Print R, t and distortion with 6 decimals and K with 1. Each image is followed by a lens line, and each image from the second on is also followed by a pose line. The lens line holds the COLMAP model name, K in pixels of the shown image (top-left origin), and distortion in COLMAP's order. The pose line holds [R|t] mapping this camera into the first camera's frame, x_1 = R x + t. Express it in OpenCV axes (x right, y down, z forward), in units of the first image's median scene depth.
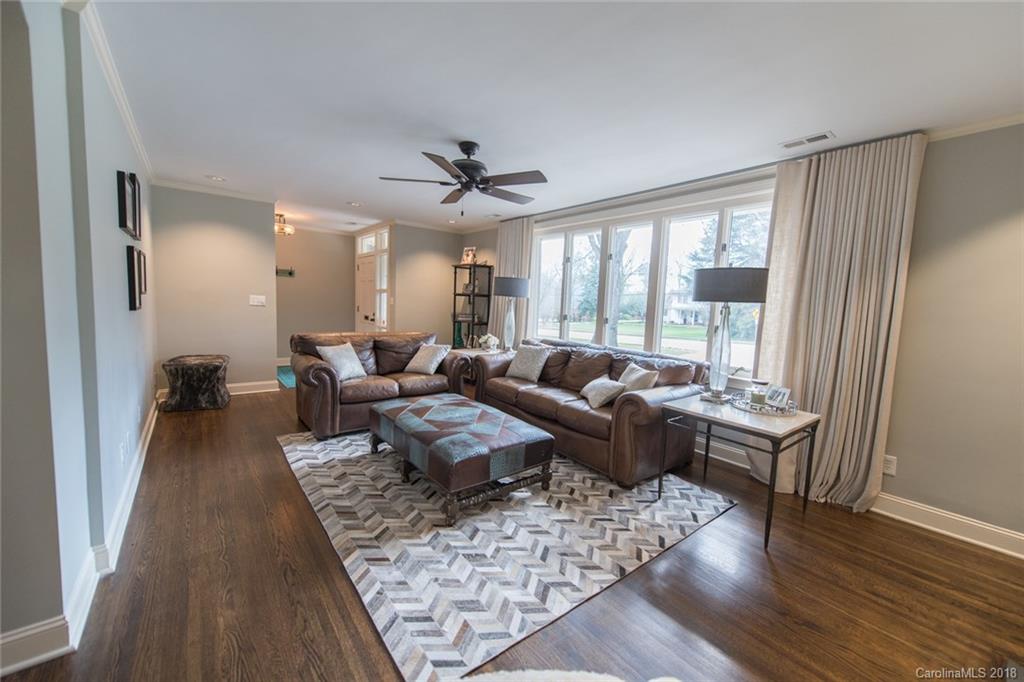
lens RADIAL K [[397.1, 0, 515.8], [0, 397.1, 336.2], [0, 0, 1]] dist [0.018430, -0.010092]
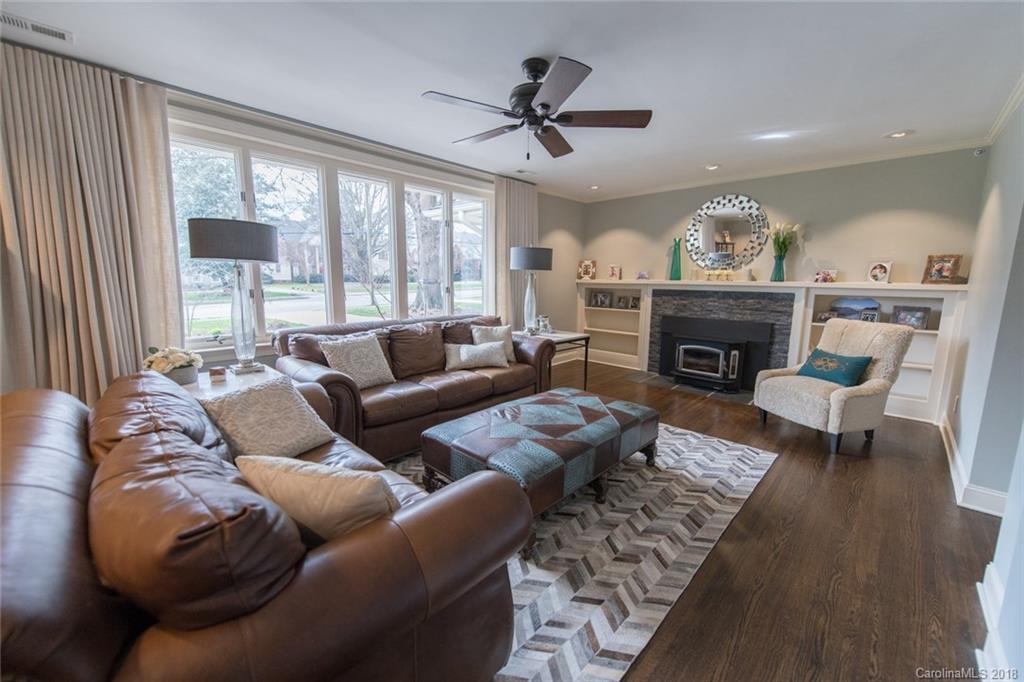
lens RADIAL K [[397.1, 0, 515.8], [0, 397.1, 336.2], [0, 0, 1]] dist [0.018430, -0.010092]
pose [[-0.133948, -0.189123, 0.972775, -0.939633], [0.069135, 0.977446, 0.199551, -0.136138], [-0.988574, 0.093982, -0.117852, 1.179169]]
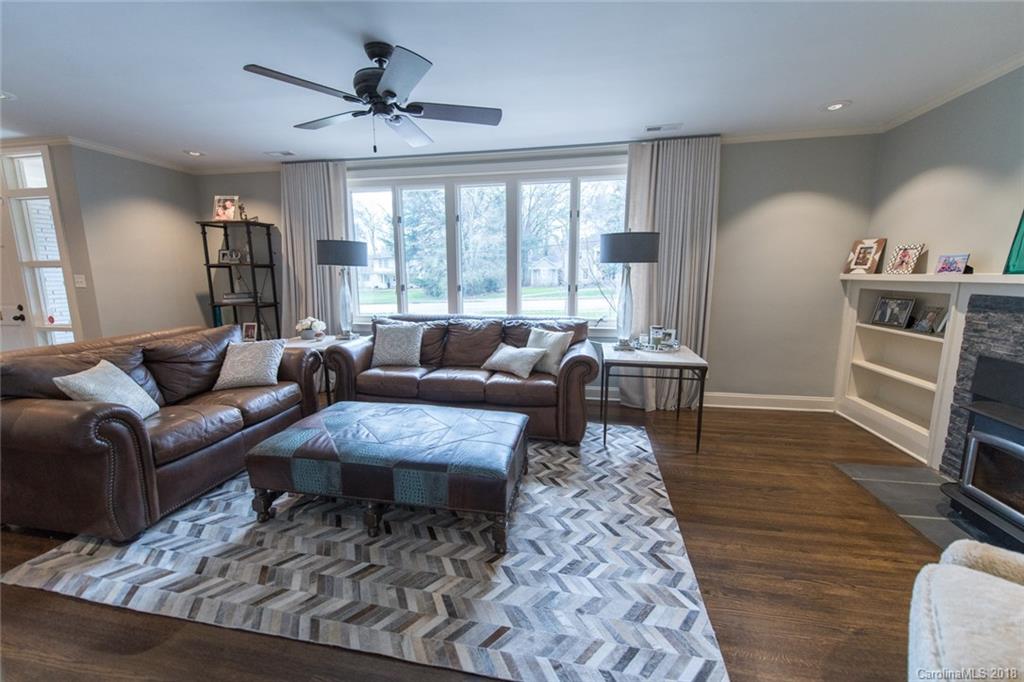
lens RADIAL K [[407.8, 0, 505.9], [0, 407.8, 338.5], [0, 0, 1]] dist [0.019898, -0.011066]
pose [[0.764705, -0.149173, 0.626876, -0.480071], [0.094059, 0.988256, 0.120428, -0.042082], [-0.637479, -0.033128, 0.769755, 0.289137]]
